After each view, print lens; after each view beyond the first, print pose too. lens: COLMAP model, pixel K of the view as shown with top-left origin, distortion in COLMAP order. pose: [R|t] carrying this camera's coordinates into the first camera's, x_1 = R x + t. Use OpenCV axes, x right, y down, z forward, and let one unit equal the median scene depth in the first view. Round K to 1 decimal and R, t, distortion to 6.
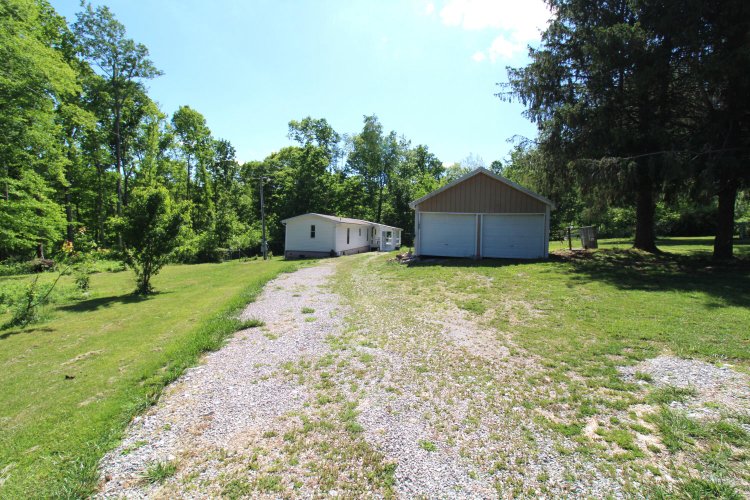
lens RADIAL K [[344.6, 0, 370.8], [0, 344.6, 242.8], [0, 0, 1]] dist [-0.009375, -0.000865]
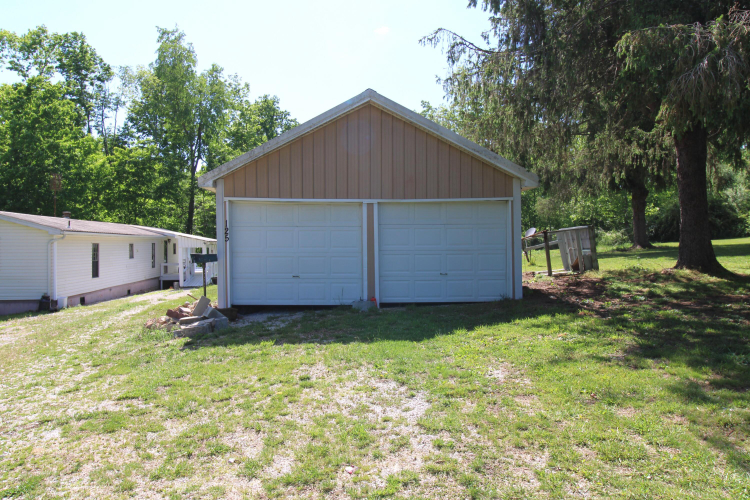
lens RADIAL K [[340.9, 0, 375.0], [0, 340.9, 250.0], [0, 0, 1]] dist [-0.000767, -0.000063]
pose [[0.946566, -0.034764, 0.320631, 0.142646], [0.039081, 0.999211, -0.007037, -0.016029], [-0.320134, 0.019192, 0.947178, 0.464202]]
